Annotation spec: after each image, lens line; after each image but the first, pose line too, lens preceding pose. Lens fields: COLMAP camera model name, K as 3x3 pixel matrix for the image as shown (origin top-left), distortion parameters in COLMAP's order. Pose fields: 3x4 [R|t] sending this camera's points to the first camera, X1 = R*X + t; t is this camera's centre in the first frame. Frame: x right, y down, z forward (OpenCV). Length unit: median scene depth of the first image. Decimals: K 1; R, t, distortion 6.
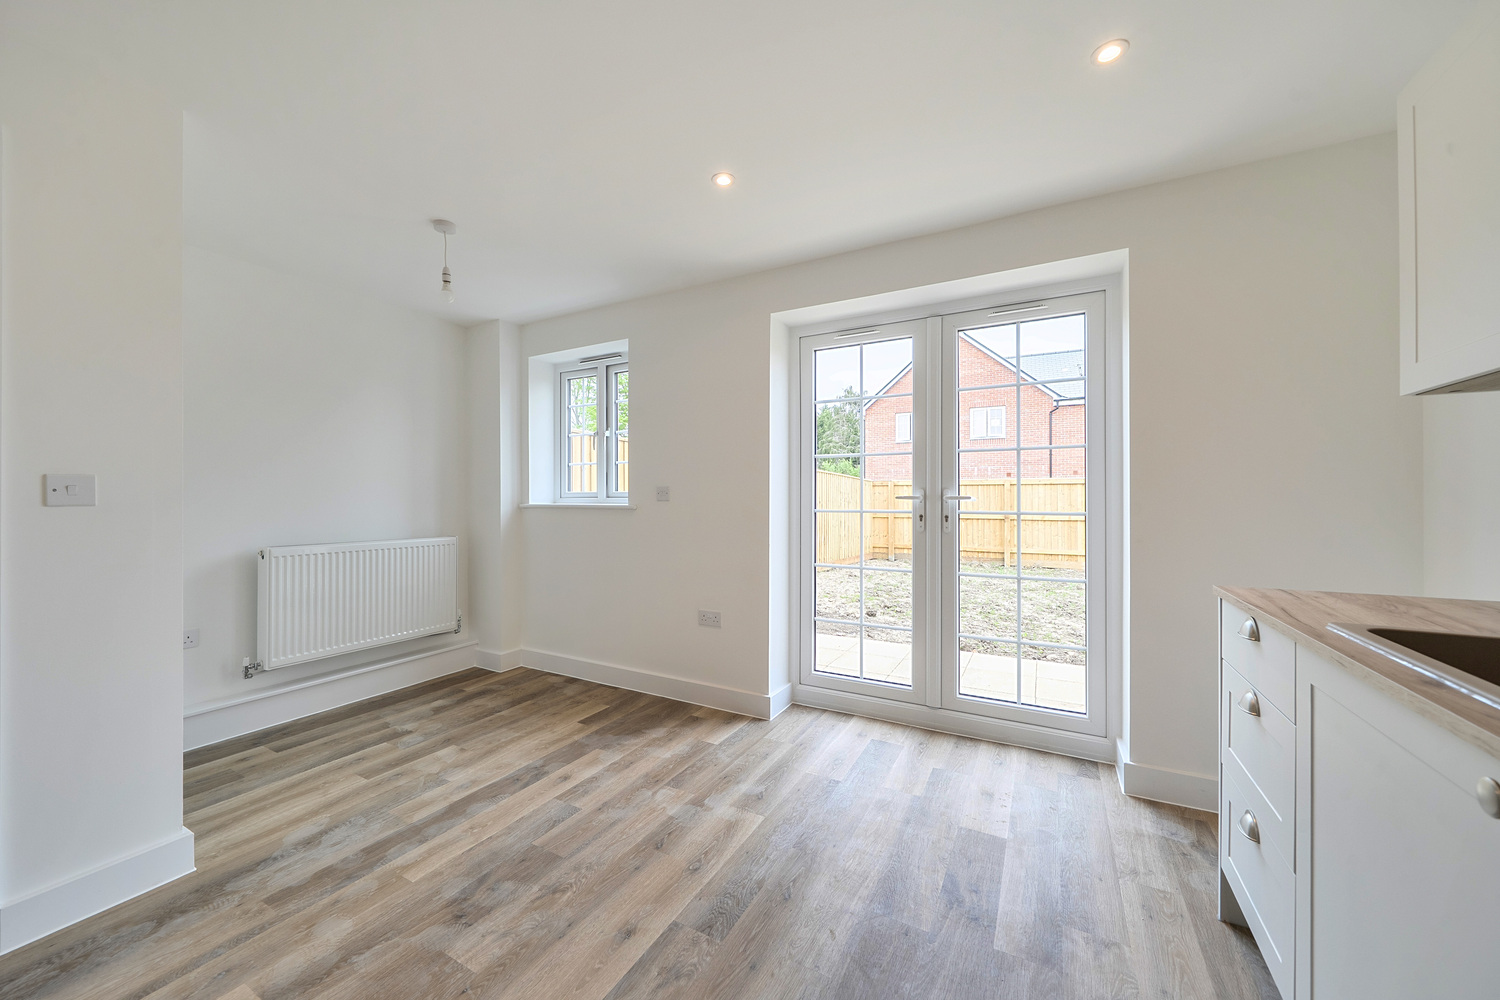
lens RADIAL K [[544.3, 0, 739.9], [0, 544.3, 497.1], [0, 0, 1]] dist [-0.003439, 0.000013]
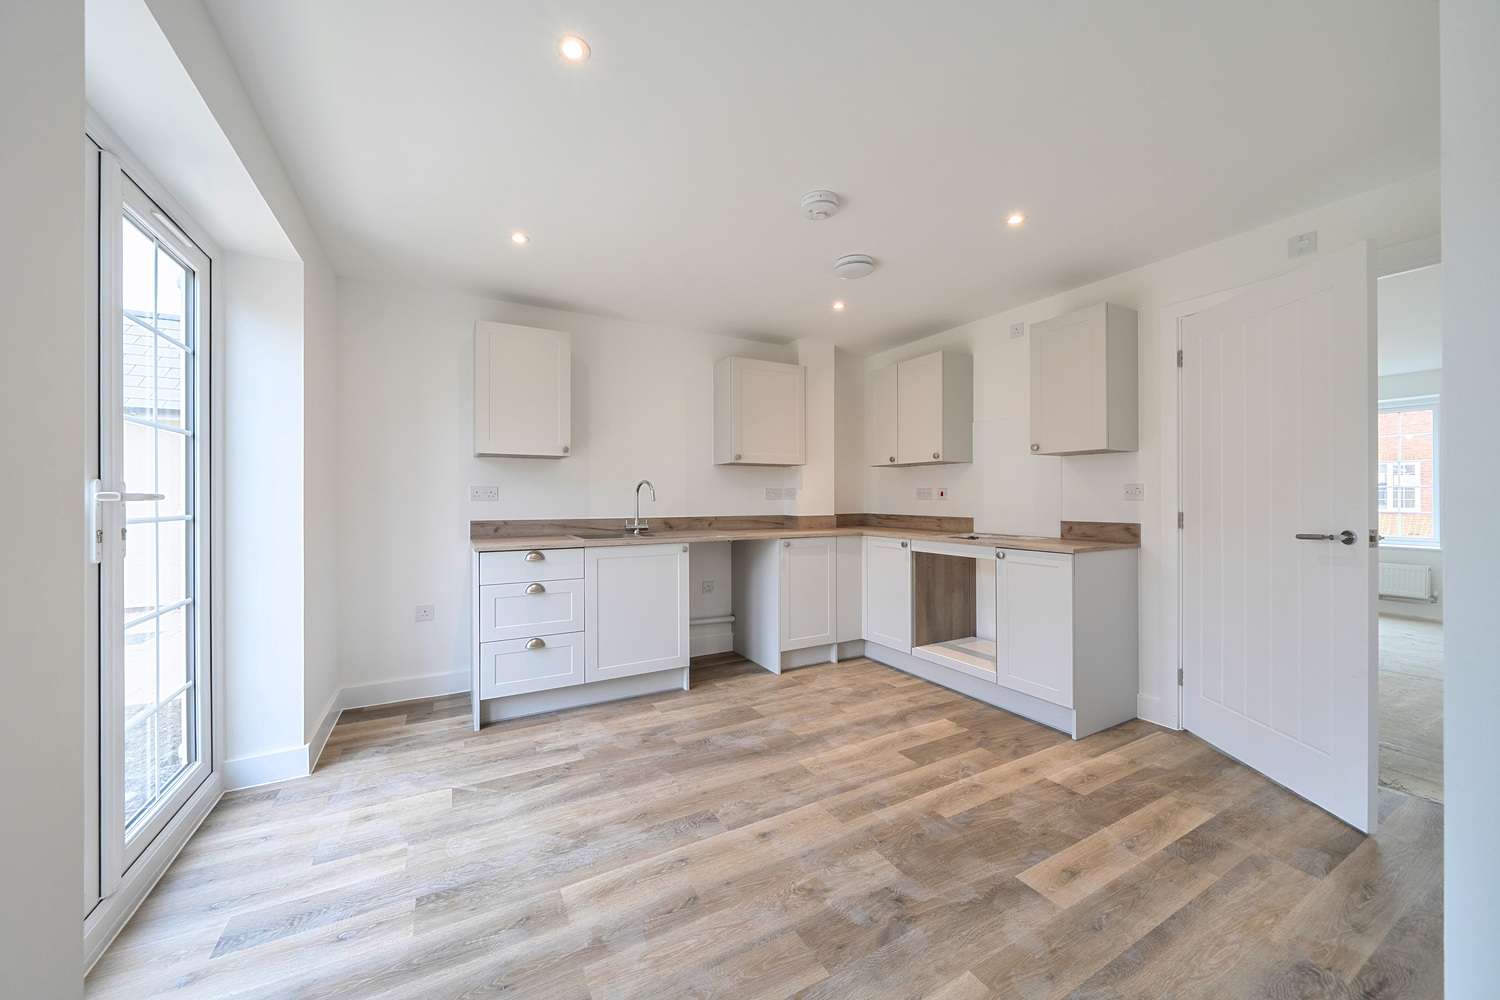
lens RADIAL K [[544.3, 0, 753.4], [0, 544.3, 498.7], [0, 0, 1]] dist [-0.003439, 0.000013]
pose [[-0.855667, 0.000068, 0.517526, -0.451024], [-0.000336, 1.000000, -0.000687, 0.004234], [-0.517526, -0.000761, -0.855667, 1.122616]]
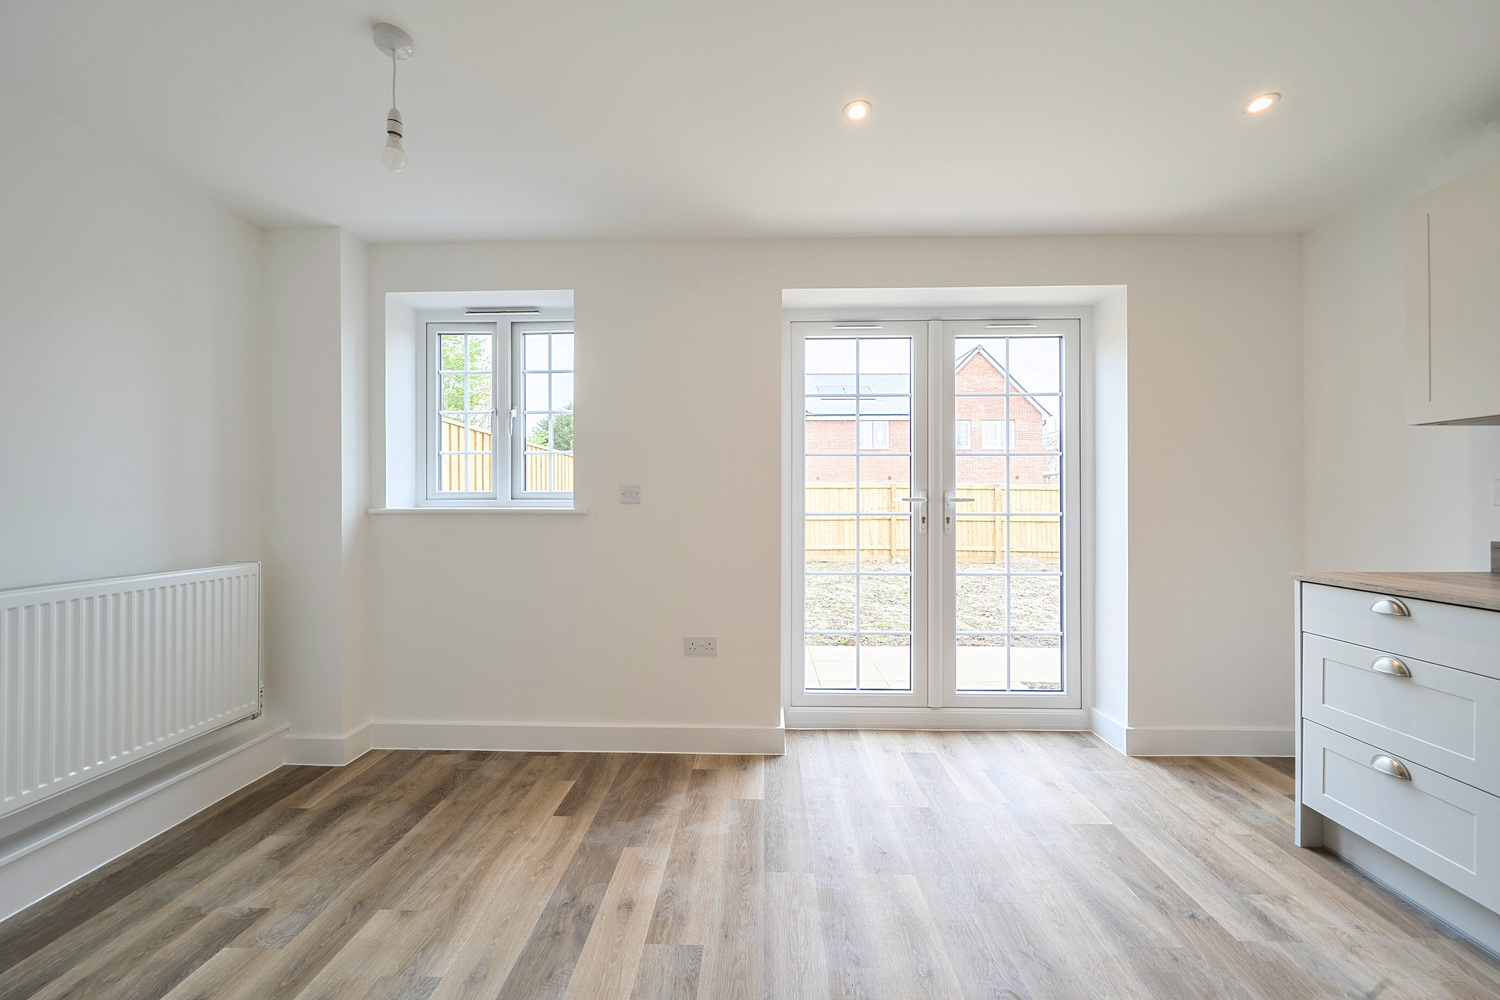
lens RADIAL K [[544.3, 0, 744.3], [0, 544.3, 499.7], [0, 0, 1]] dist [-0.003439, 0.000013]
pose [[0.887928, 0.001029, 0.459981, -0.422205], [-0.001393, 0.999999, 0.000451, 0.001121], [-0.459980, -0.001042, 0.887929, 0.266810]]
